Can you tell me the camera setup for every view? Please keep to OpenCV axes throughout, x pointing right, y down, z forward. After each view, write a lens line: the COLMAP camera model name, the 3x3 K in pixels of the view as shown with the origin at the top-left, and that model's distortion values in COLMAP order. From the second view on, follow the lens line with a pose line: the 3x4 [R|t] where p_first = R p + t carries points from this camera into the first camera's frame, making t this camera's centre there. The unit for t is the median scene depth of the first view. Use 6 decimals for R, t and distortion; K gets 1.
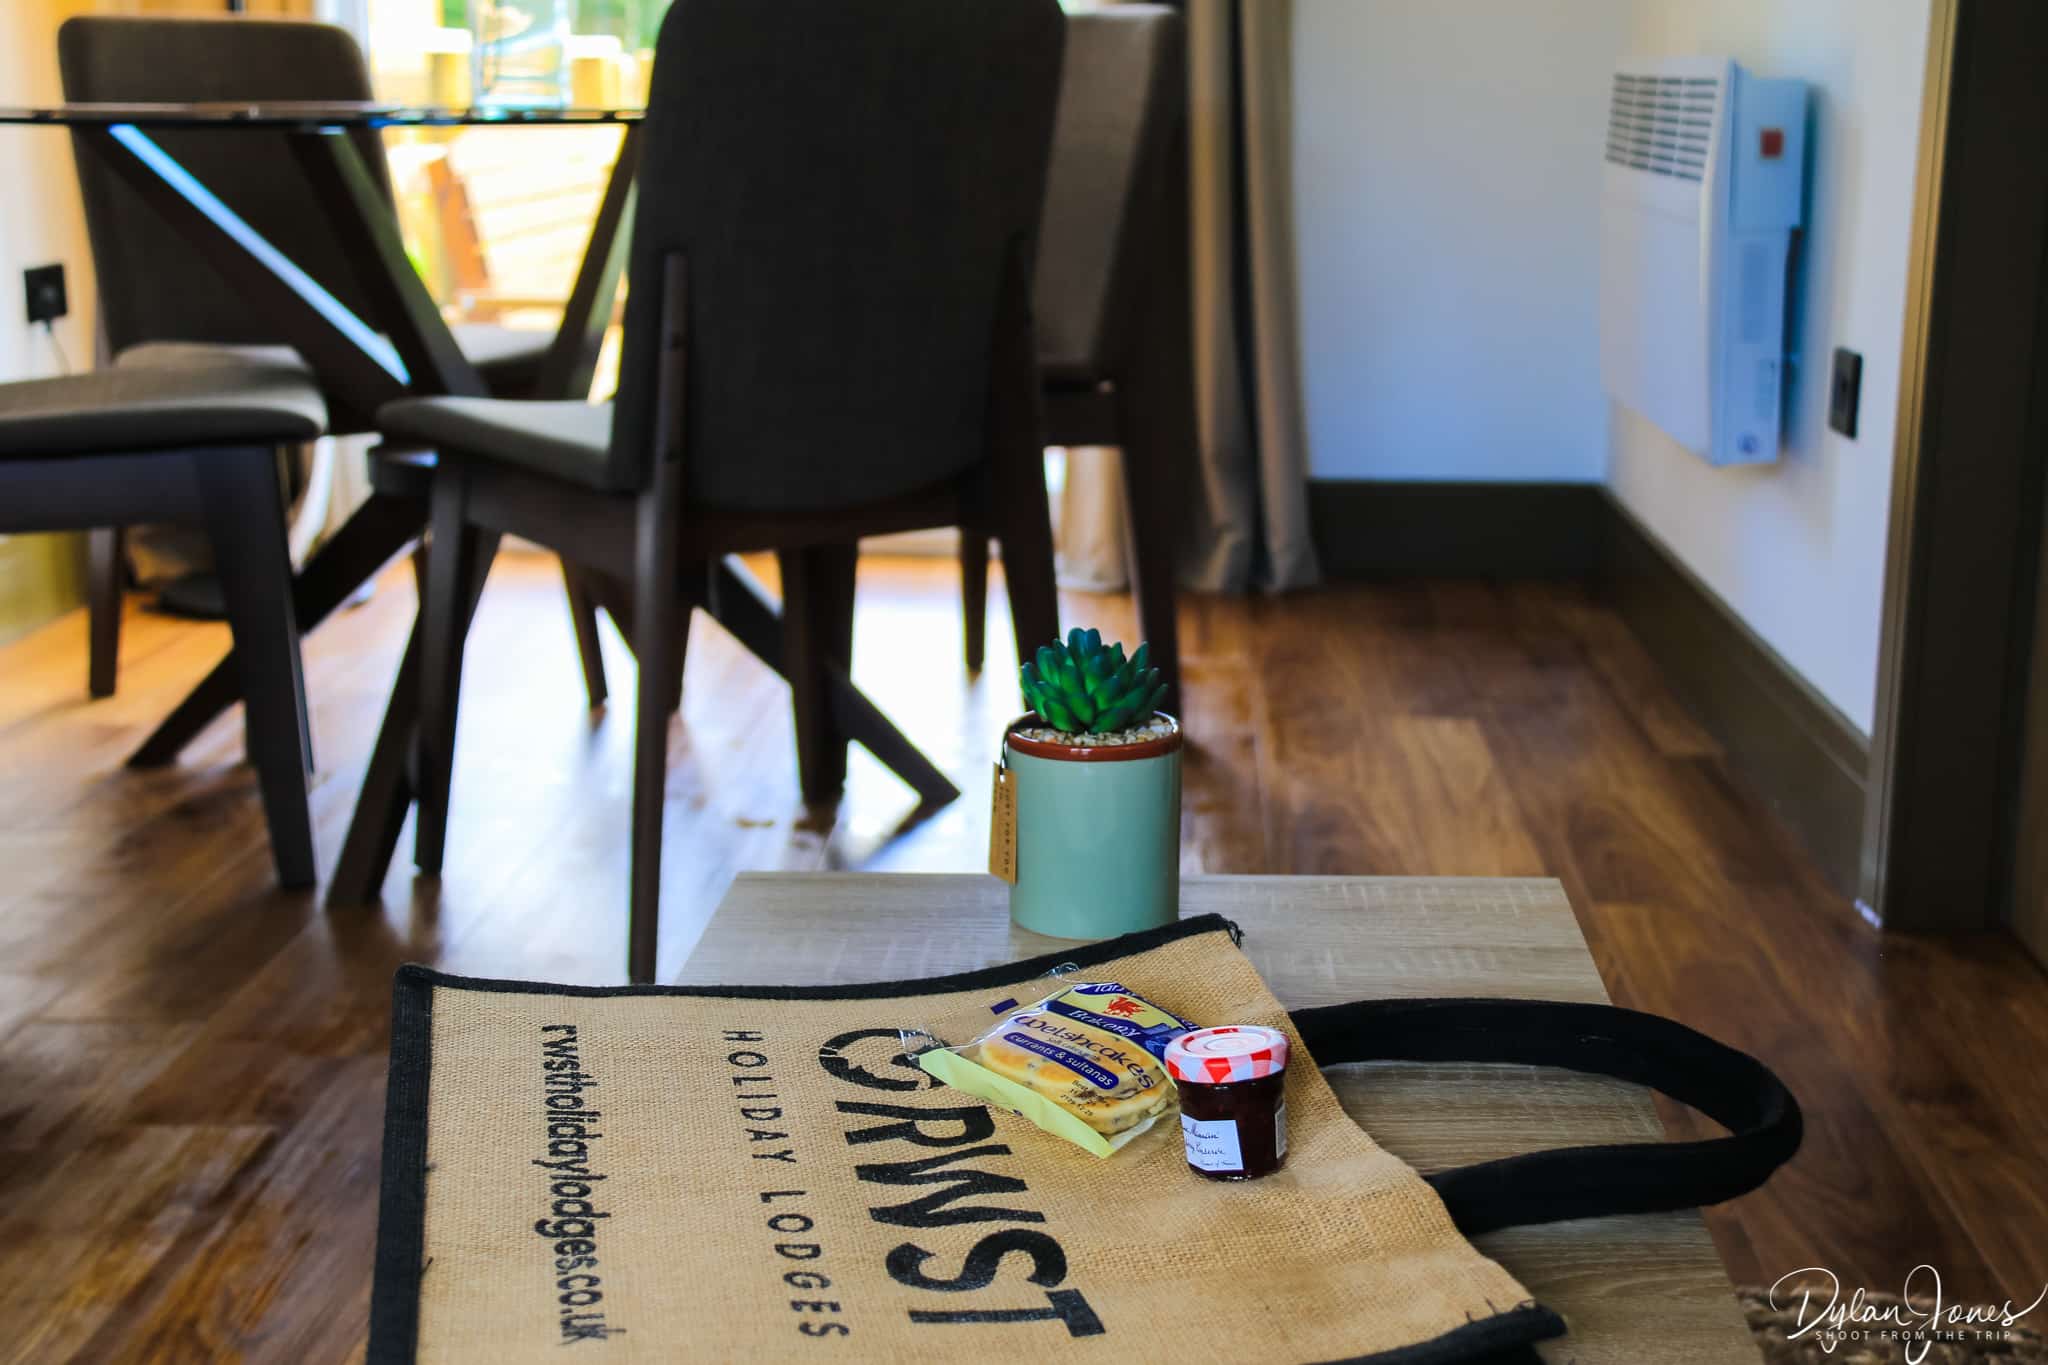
lens RADIAL K [[2695.6, 0, 1020.9], [0, 2695.6, 683.7], [0, 0, 1]] dist [0.021000, 0.000000]
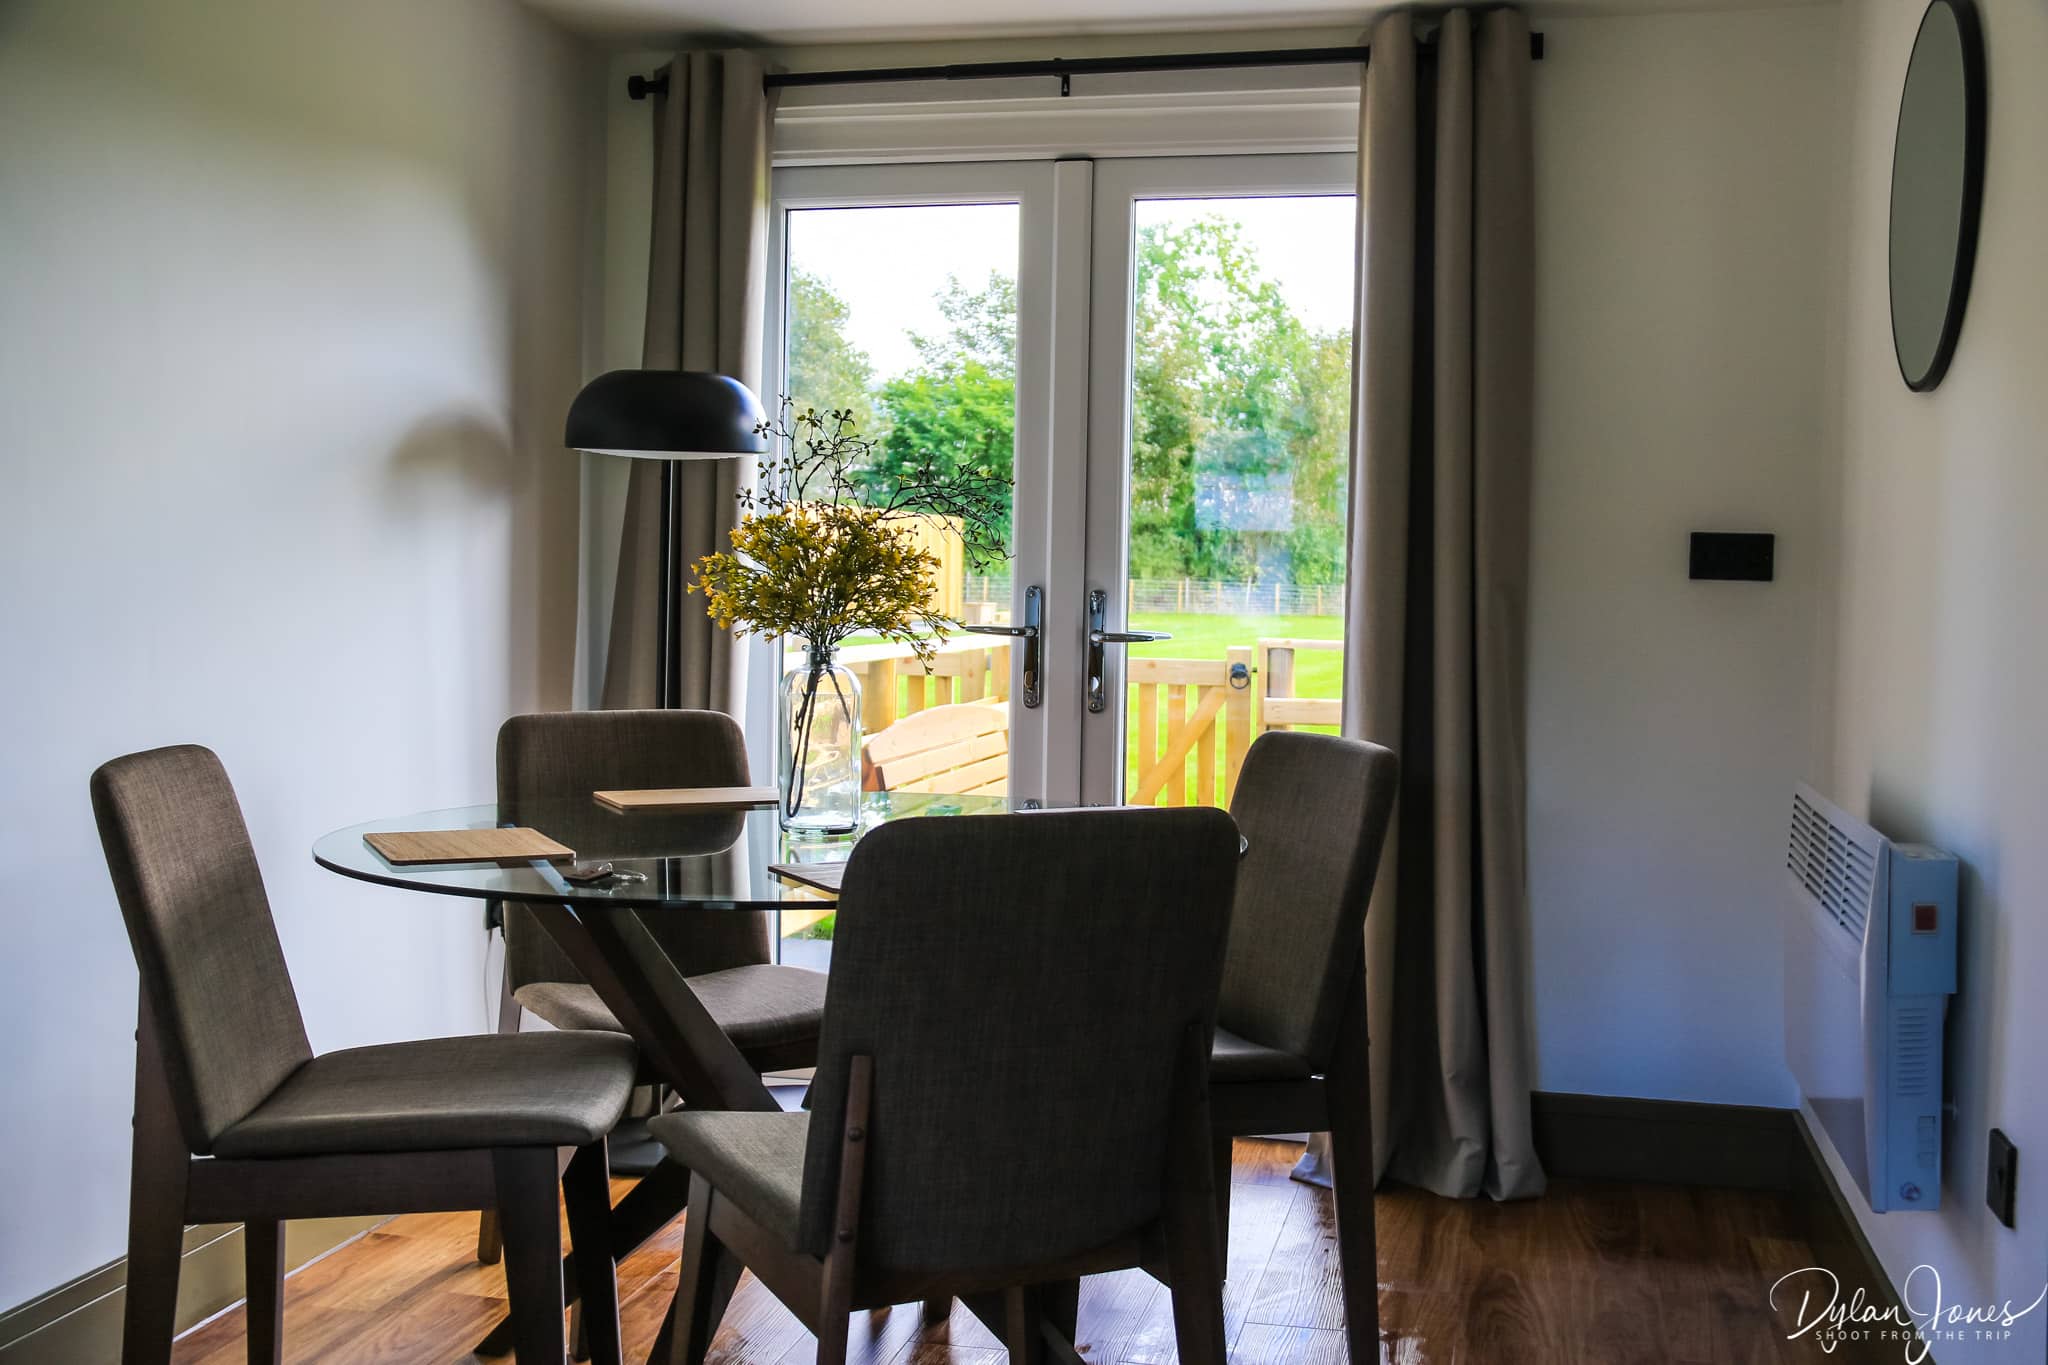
lens RADIAL K [[2115.4, 0, 1024.4], [0, 2115.4, 672.6], [0, 0, 1]] dist [-0.023789, 0.000000]
pose [[0.988601, 0.031683, -0.147188, 0.037486], [-0.064553, 0.972388, -0.224264, -0.079953], [0.136019, 0.231209, 0.963349, 0.099210]]
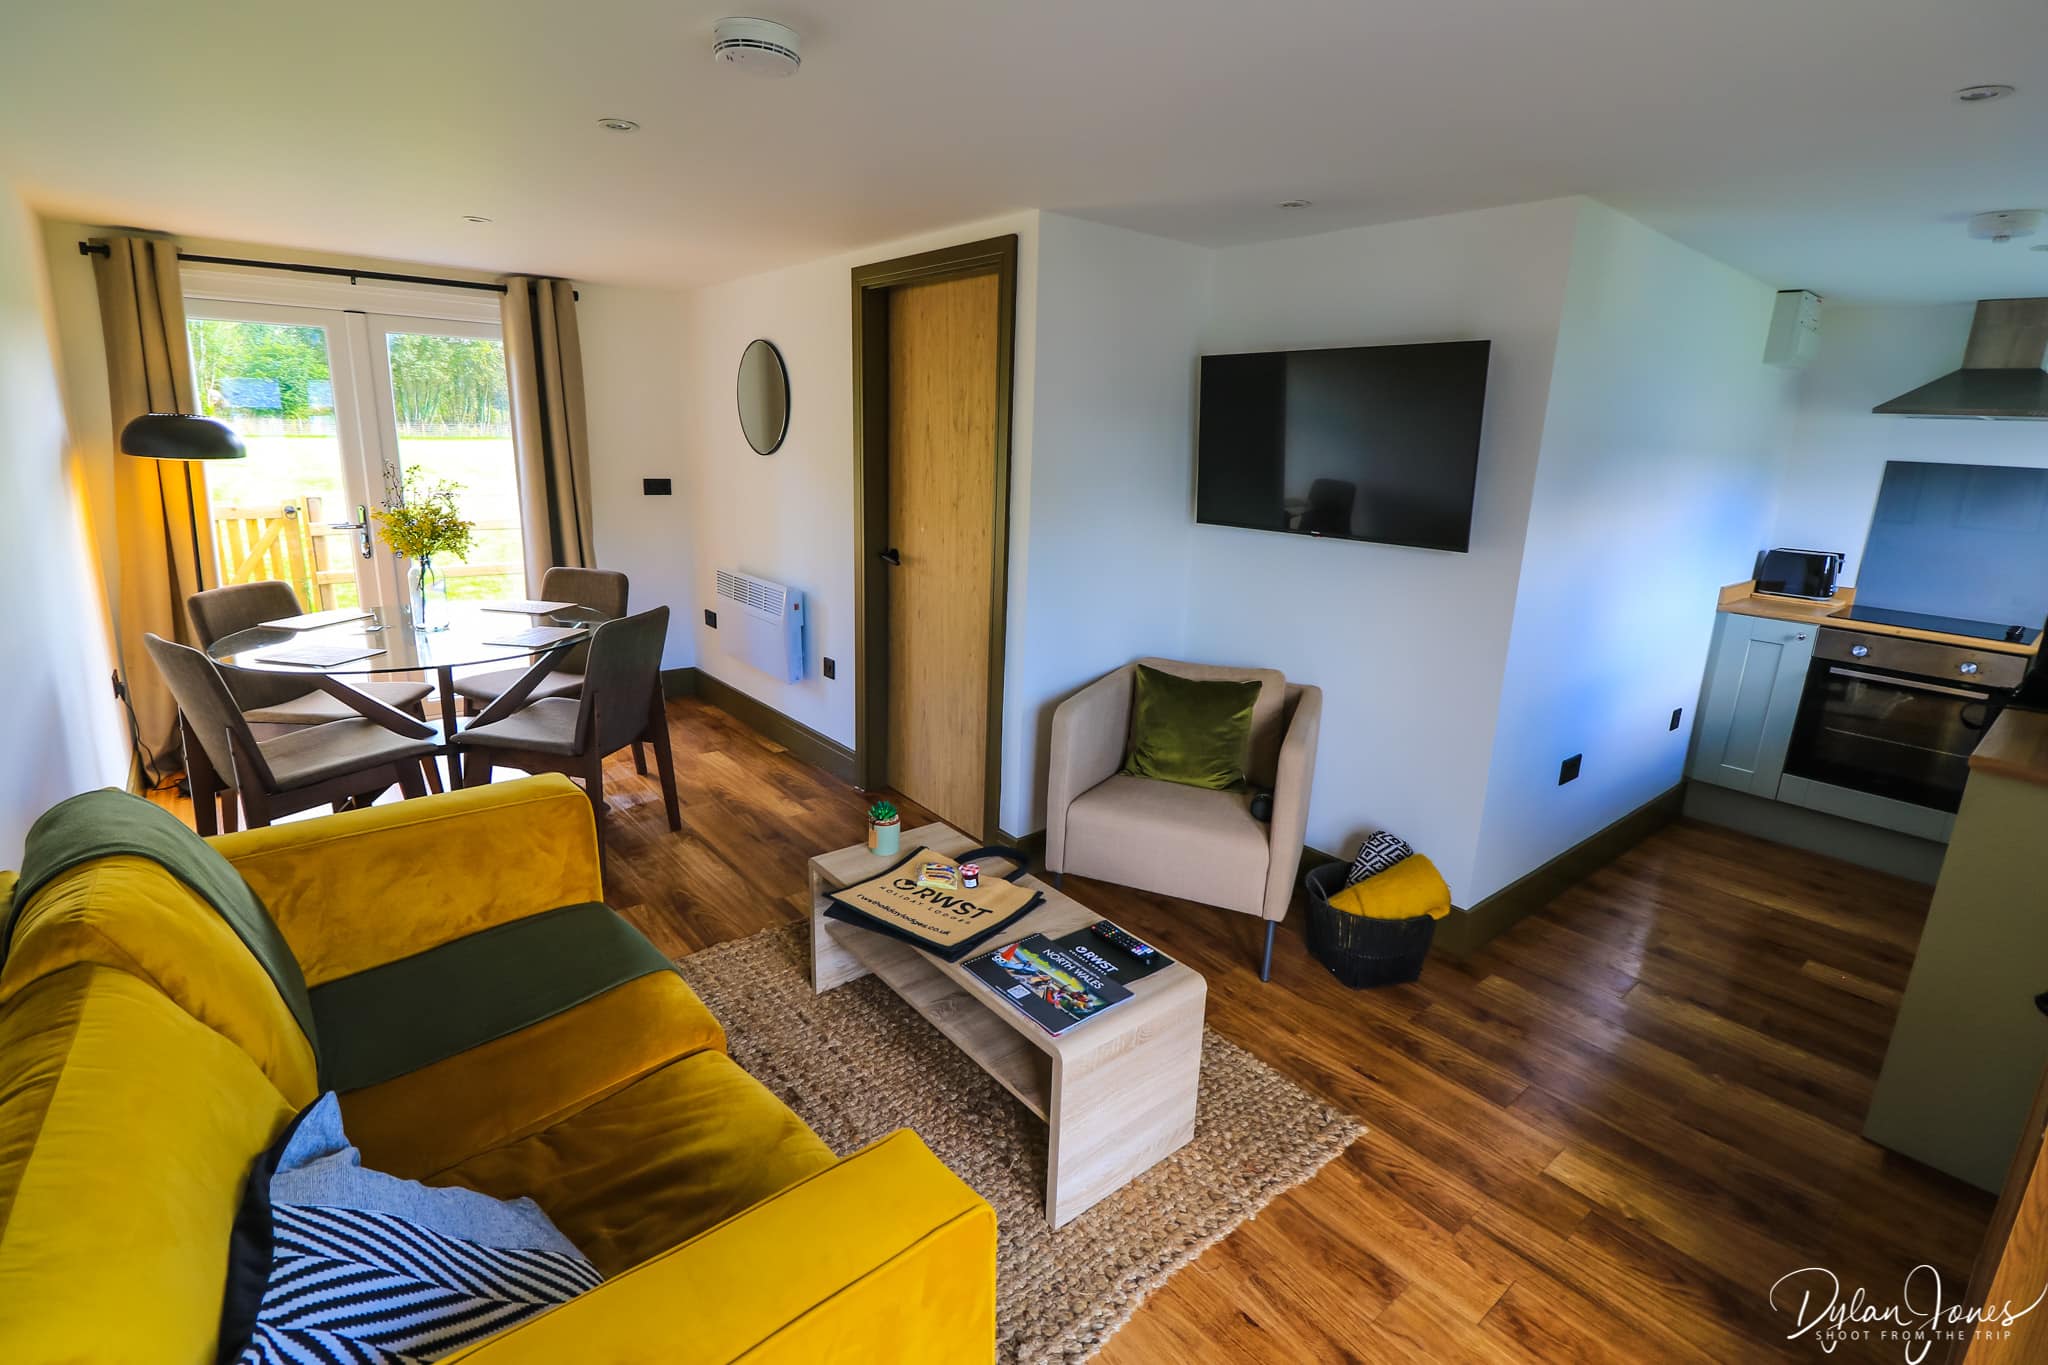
lens RADIAL K [[960.3, 0, 1020.5], [0, 960.3, 676.8], [0, 0, 1]] dist [-0.006085, 0.000104]
pose [[0.708120, -0.143757, 0.691303, -0.505391], [0.154831, 0.986841, 0.046617, -0.107379], [-0.688907, 0.074025, 0.721060, -0.287211]]
